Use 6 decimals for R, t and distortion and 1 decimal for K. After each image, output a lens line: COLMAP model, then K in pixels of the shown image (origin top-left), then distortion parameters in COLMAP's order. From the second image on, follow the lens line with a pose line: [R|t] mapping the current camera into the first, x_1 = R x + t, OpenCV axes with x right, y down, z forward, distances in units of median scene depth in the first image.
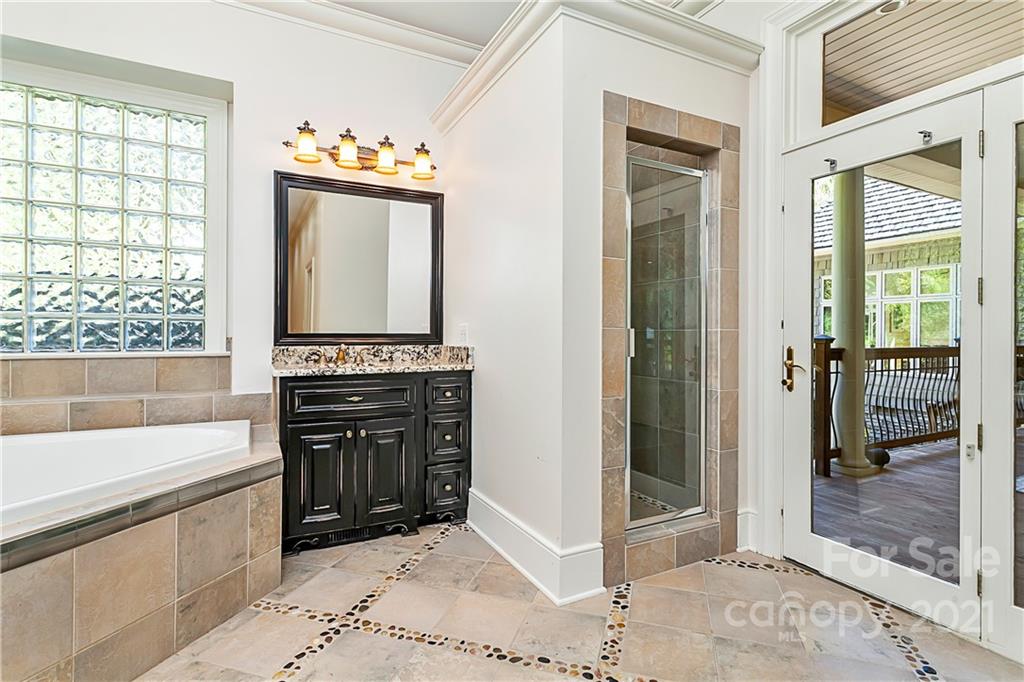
lens RADIAL K [[496.2, 0, 506.2], [0, 496.2, 335.9], [0, 0, 1]] dist [0.003326, 0.003866]
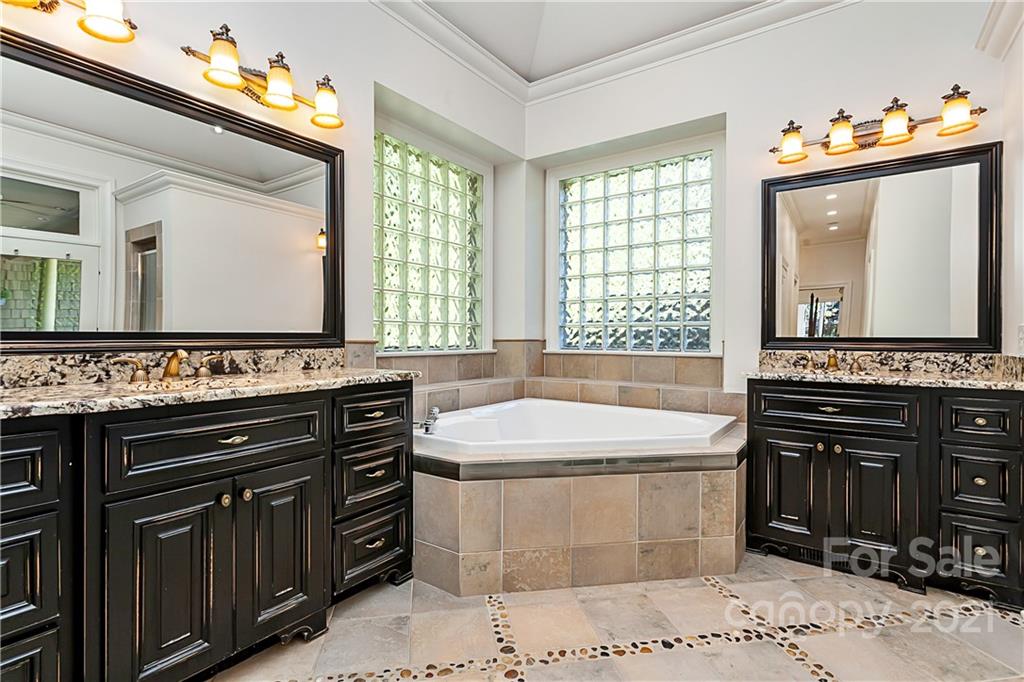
lens RADIAL K [[496.2, 0, 522.8], [0, 496.2, 336.9], [0, 0, 1]] dist [0.003326, 0.003866]
pose [[0.480906, -0.001113, -0.876771, 0.203968], [-0.005658, 0.999974, -0.004373, 0.001449], [0.876754, 0.007064, 0.480888, 0.067253]]
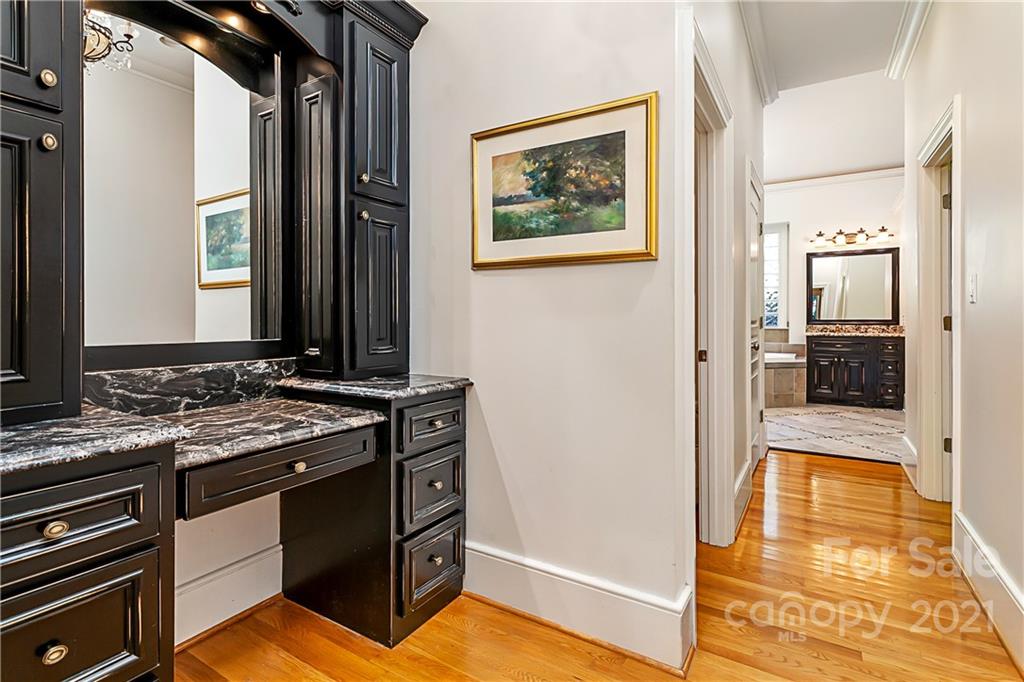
lens RADIAL K [[496.2, 0, 513.9], [0, 496.2, 319.8], [0, 0, 1]] dist [0.003326, 0.003866]
pose [[0.528836, -0.003093, -0.848718, 0.862942], [-0.002049, 0.999986, -0.004921, 0.011322], [0.848721, 0.004342, 0.528822, -1.543354]]
